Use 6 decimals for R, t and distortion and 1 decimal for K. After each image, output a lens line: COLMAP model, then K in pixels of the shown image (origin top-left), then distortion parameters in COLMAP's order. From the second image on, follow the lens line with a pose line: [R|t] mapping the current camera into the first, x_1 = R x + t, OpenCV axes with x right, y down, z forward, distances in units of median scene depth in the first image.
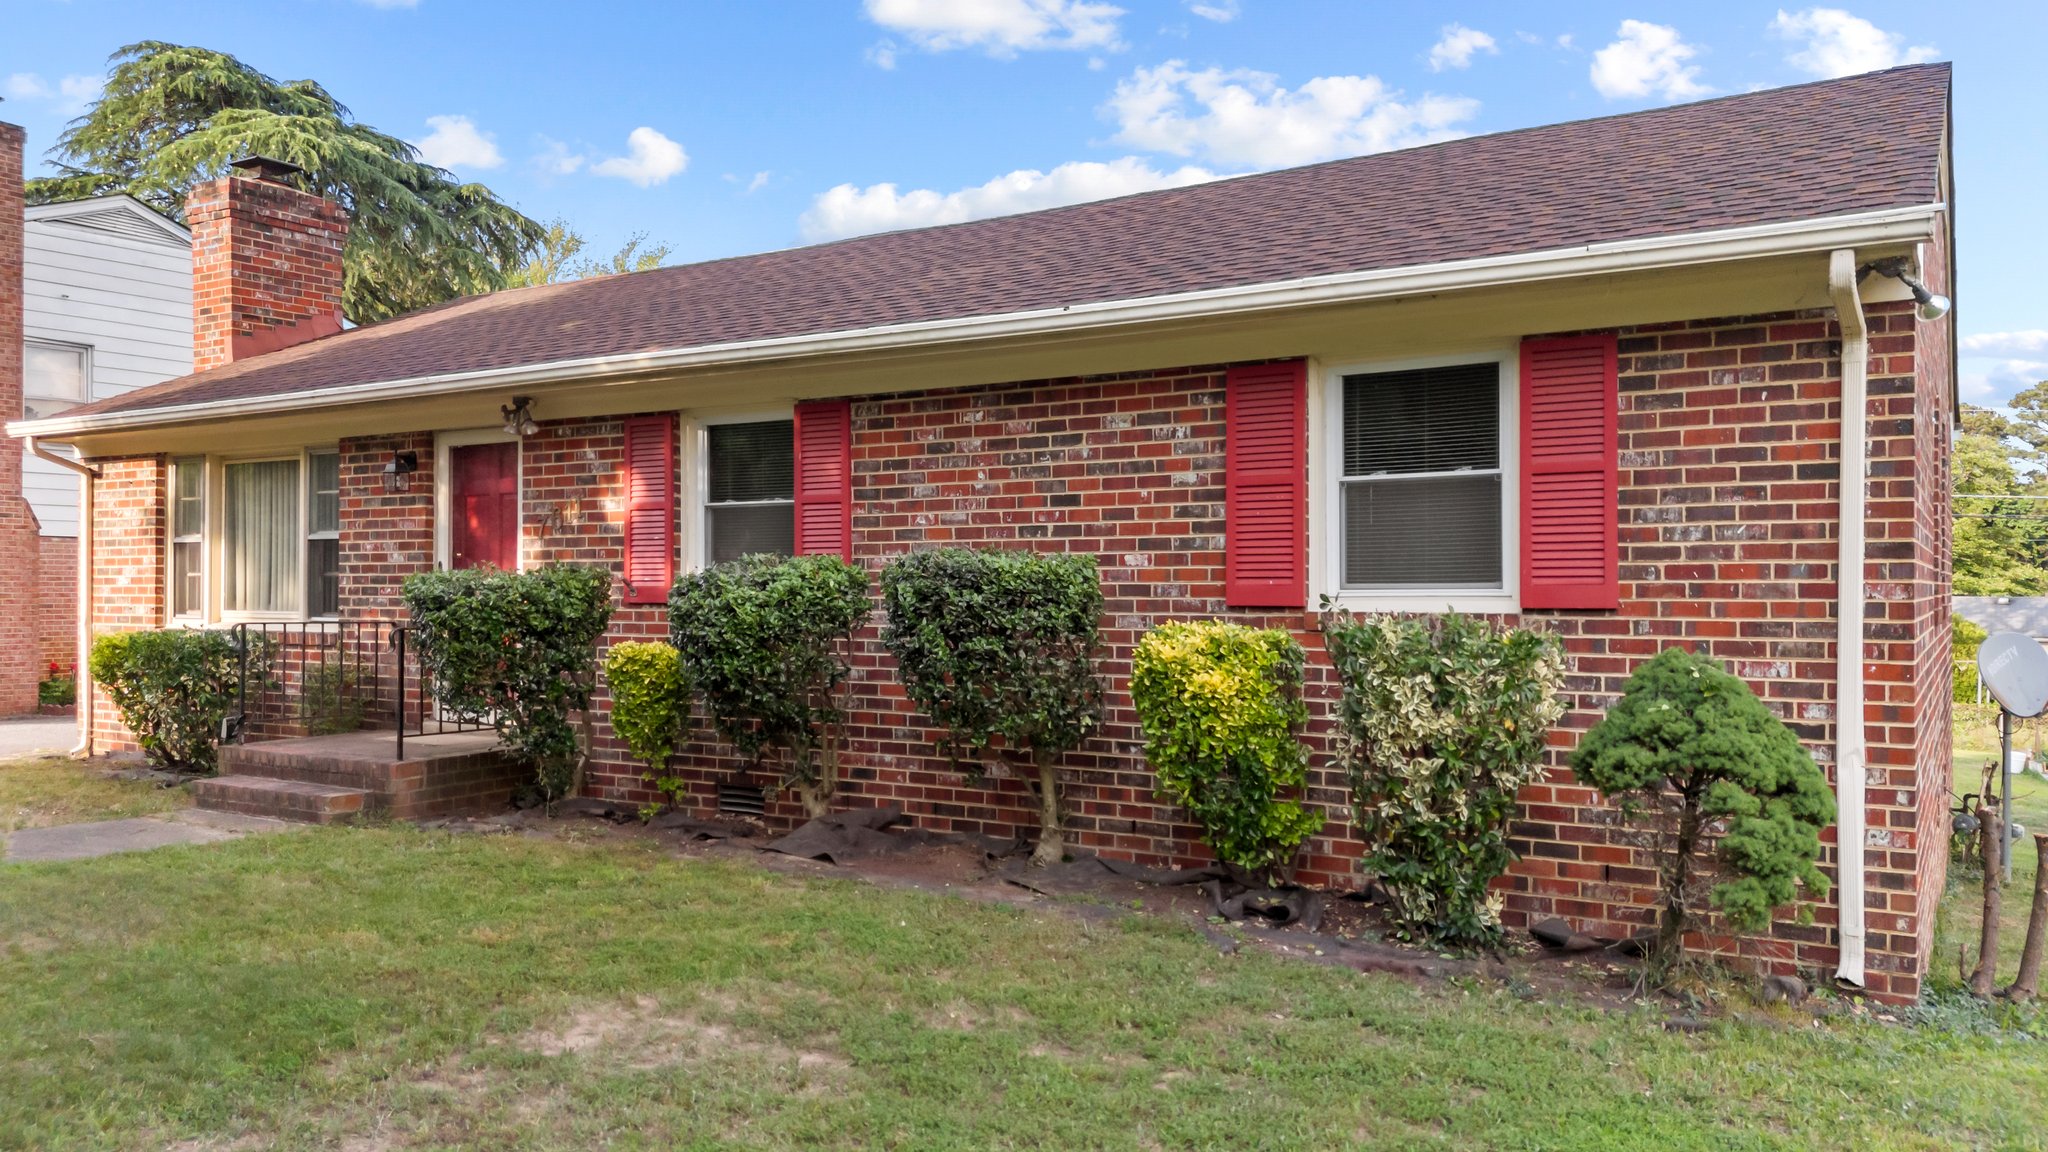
lens RADIAL K [[1506.7, 0, 1024.0], [0, 1506.7, 576.0], [0, 0, 1]] dist [0.097857, -0.111853]
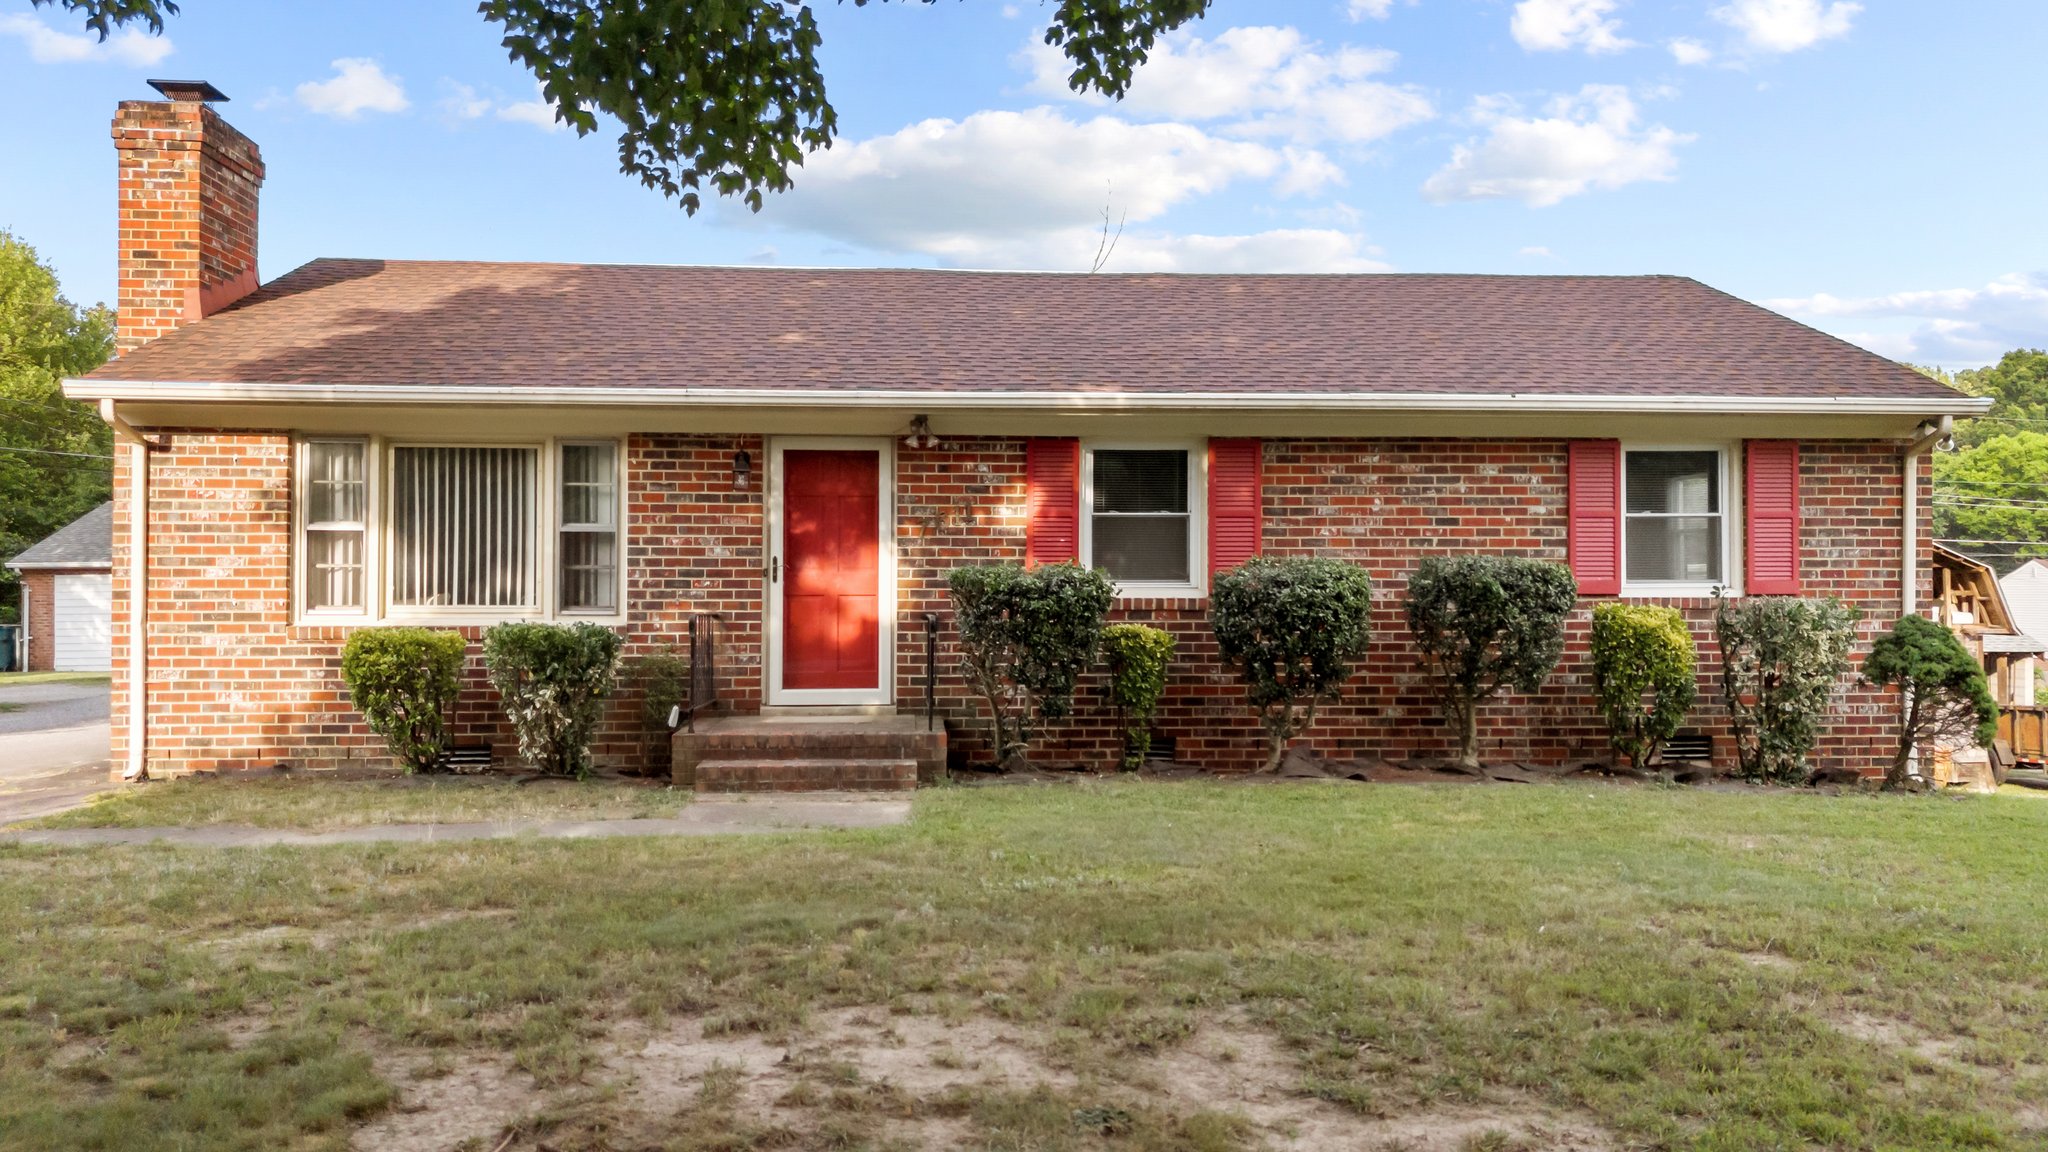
lens RADIAL K [[1511.0, 0, 1024.0], [0, 1511.0, 576.0], [0, 0, 1]] dist [0.110759, -0.191332]
pose [[0.810586, 0.005408, 0.585594, -1.151601], [-0.005409, 0.999984, -0.001747, 0.006626], [-0.585594, -0.001751, 0.810603, 0.052977]]
